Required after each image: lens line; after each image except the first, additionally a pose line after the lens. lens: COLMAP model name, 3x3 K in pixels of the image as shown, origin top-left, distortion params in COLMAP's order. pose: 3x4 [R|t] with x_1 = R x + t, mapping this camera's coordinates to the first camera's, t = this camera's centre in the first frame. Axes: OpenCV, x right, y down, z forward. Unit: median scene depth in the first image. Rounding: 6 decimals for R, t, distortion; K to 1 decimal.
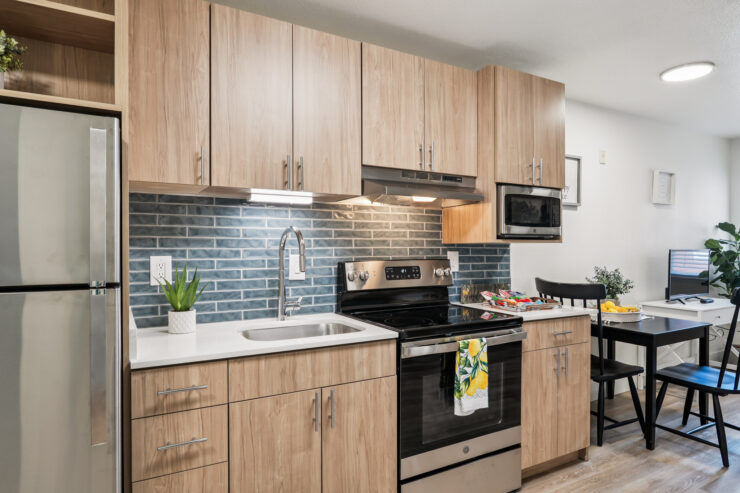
lens RADIAL K [[454.6, 0, 370.8], [0, 454.6, 249.1], [0, 0, 1]] dist [0.005895, -0.001586]
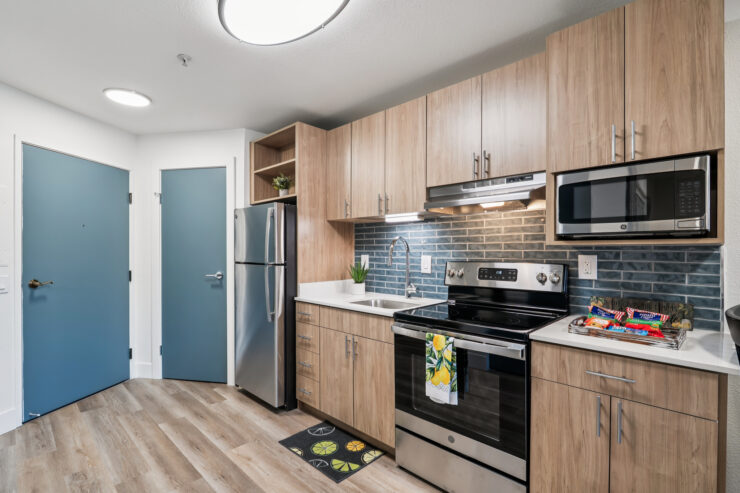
lens RADIAL K [[357.0, 0, 372.0], [0, 357.0, 250.6], [0, 0, 1]] dist [-0.001661, -0.001249]
pose [[0.265642, 0.000557, -0.964072, 0.918781], [-0.002754, 0.999996, -0.000181, -0.002753], [0.964068, 0.002703, 0.265643, 0.563383]]
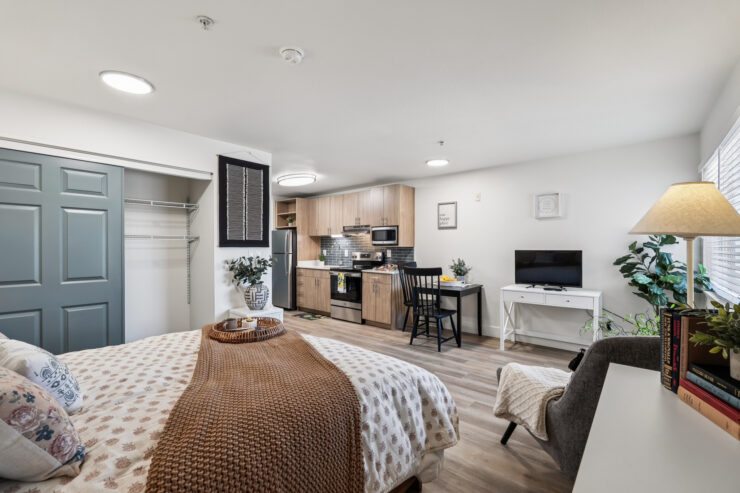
lens RADIAL K [[326.1, 0, 371.2], [0, 326.1, 248.8], [0, 0, 1]] dist [-0.001958, -0.000065]
pose [[0.318896, 0.005516, -0.947774, 2.601361], [-0.002944, 0.999984, 0.004829, -0.012481], [0.947785, 0.001250, 0.318907, 0.344950]]
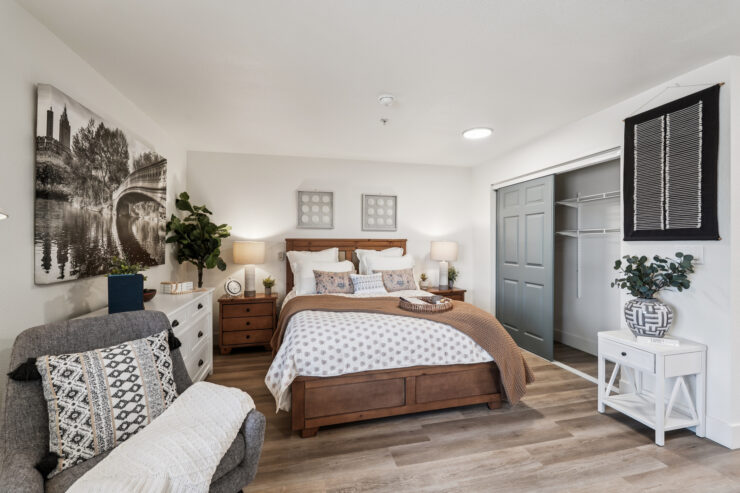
lens RADIAL K [[326.1, 0, 371.1], [0, 326.1, 246.2], [0, 0, 1]] dist [-0.001958, -0.000065]
pose [[-0.953709, 0.002700, 0.300720, 1.444946], [0.006274, 0.999921, 0.010920, -0.010335], [-0.300667, 0.012301, -0.953650, 1.523712]]
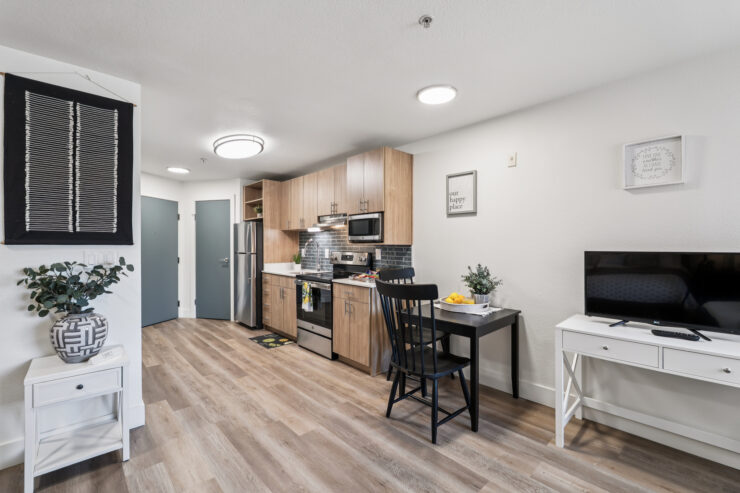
lens RADIAL K [[326.1, 0, 369.7], [0, 326.1, 246.1], [0, 0, 1]] dist [-0.001958, -0.000065]
pose [[0.210014, 0.003763, -0.977691, 1.923253], [-0.004077, 0.999987, 0.002973, -0.012982], [0.977690, 0.003362, 0.210026, 0.879105]]
